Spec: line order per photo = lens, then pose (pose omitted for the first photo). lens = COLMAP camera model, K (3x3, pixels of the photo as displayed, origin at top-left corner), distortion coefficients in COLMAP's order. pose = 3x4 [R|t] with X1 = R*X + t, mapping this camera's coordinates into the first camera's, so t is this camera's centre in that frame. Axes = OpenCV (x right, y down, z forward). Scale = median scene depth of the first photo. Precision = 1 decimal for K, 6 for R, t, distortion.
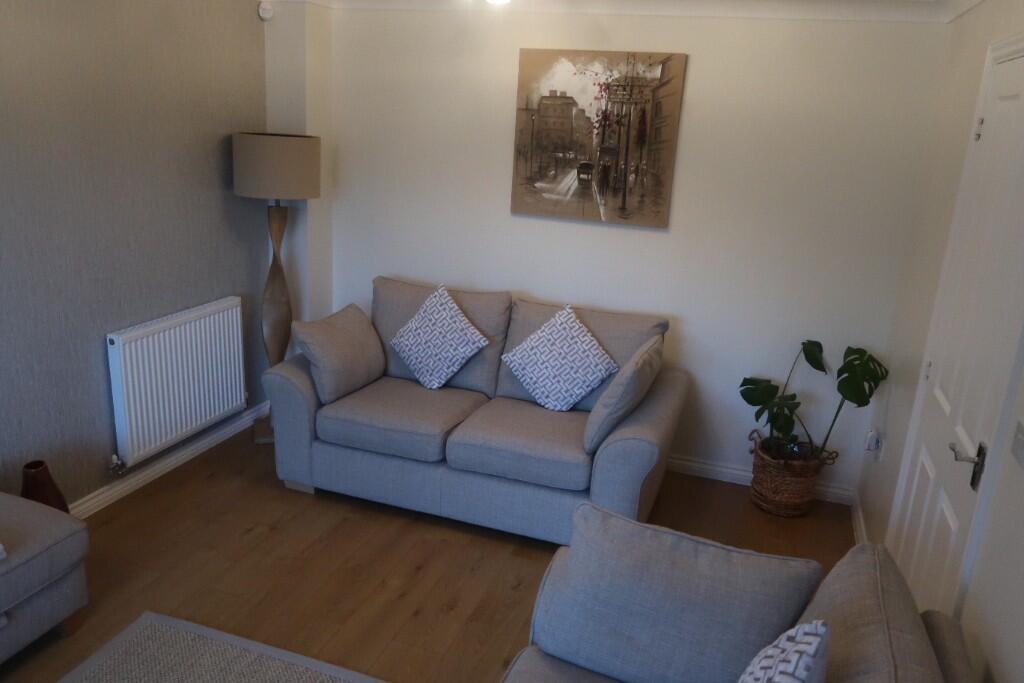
lens RADIAL K [[796.7, 0, 512.0], [0, 796.7, 341.5], [0, 0, 1]] dist [0.000765, -0.000009]
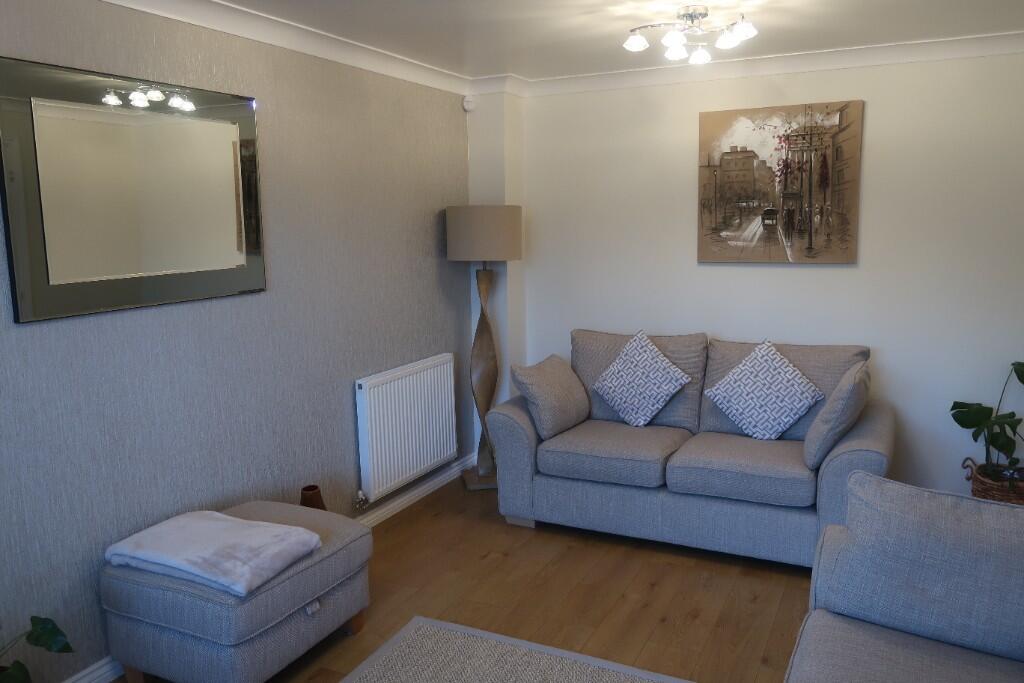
lens RADIAL K [[796.7, 0, 512.0], [0, 796.7, 341.5], [0, 0, 1]] dist [0.000765, -0.000009]
pose [[0.988544, -0.054881, -0.140601, -0.112325], [0.035479, 0.989942, -0.136953, 0.087761], [0.146703, 0.130396, 0.980548, -0.073903]]
